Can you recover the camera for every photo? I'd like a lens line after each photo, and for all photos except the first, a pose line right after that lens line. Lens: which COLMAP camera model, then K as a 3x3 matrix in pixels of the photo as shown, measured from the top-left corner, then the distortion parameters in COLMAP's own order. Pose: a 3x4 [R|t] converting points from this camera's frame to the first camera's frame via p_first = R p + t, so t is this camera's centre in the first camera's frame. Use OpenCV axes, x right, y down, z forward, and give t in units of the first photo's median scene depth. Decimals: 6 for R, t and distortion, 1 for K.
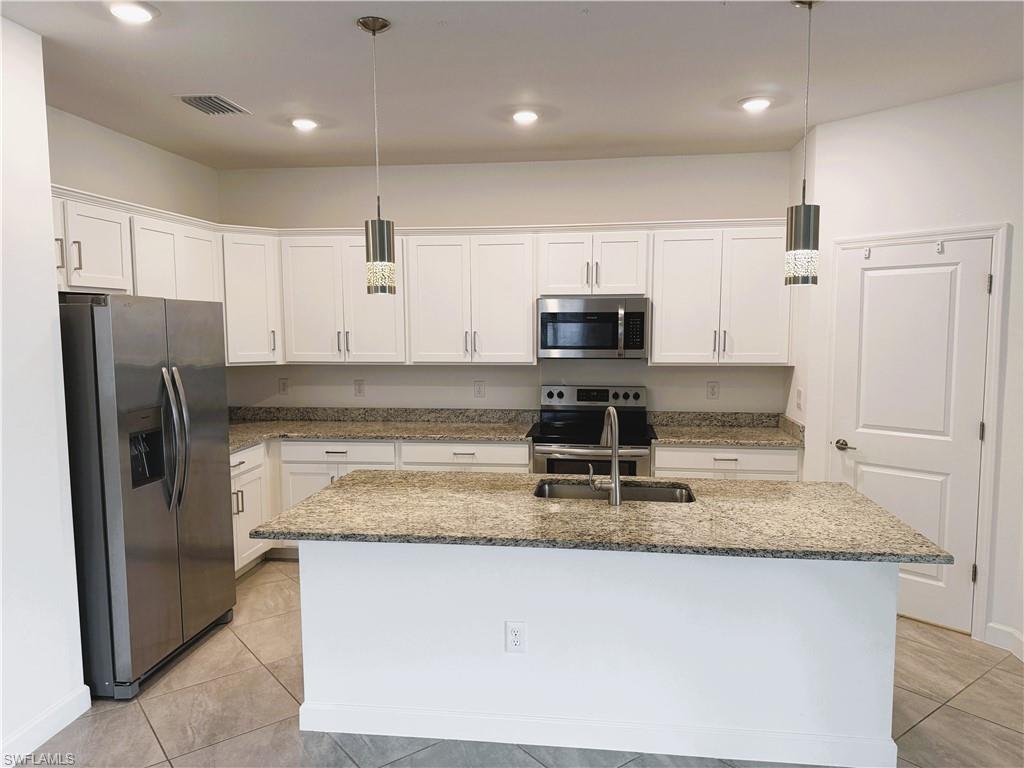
lens RADIAL K [[710.4, 0, 508.7], [0, 710.4, 389.7], [0, 0, 1]] dist [0.110818, -0.162782]
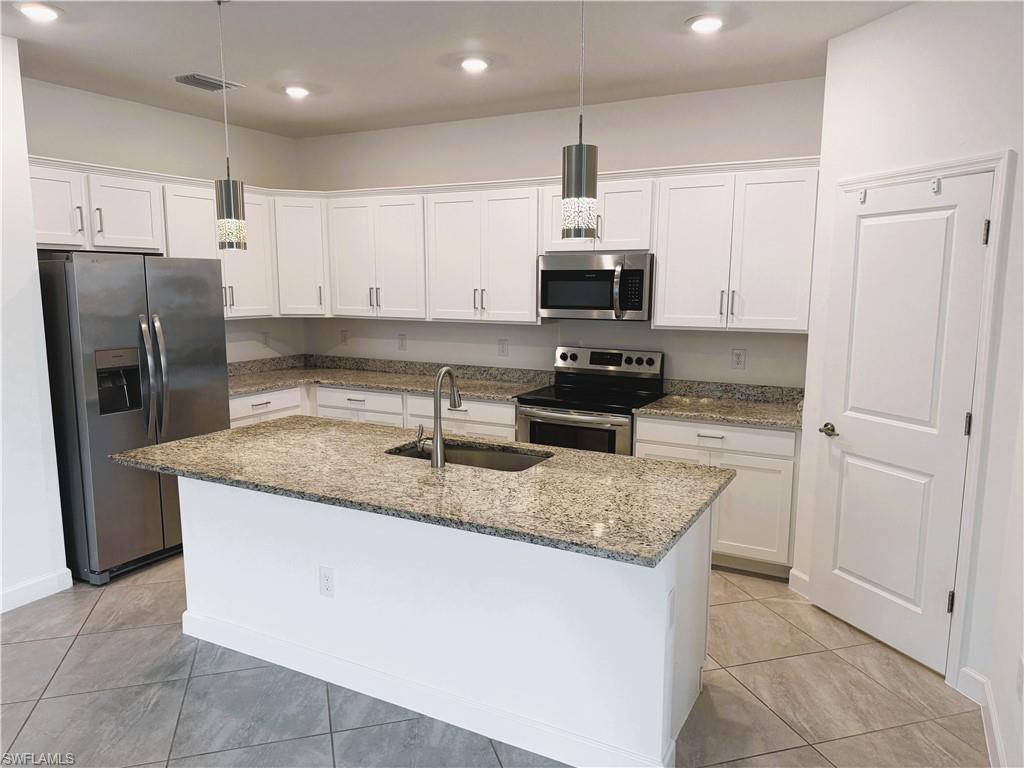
lens RADIAL K [[710.4, 0, 508.7], [0, 710.4, 389.7], [0, 0, 1]] dist [0.110818, -0.162782]
pose [[0.933352, 0.061552, -0.353645, 0.386067], [-0.041553, 0.997092, 0.063875, -0.007229], [0.356549, -0.044923, 0.933196, 0.084190]]
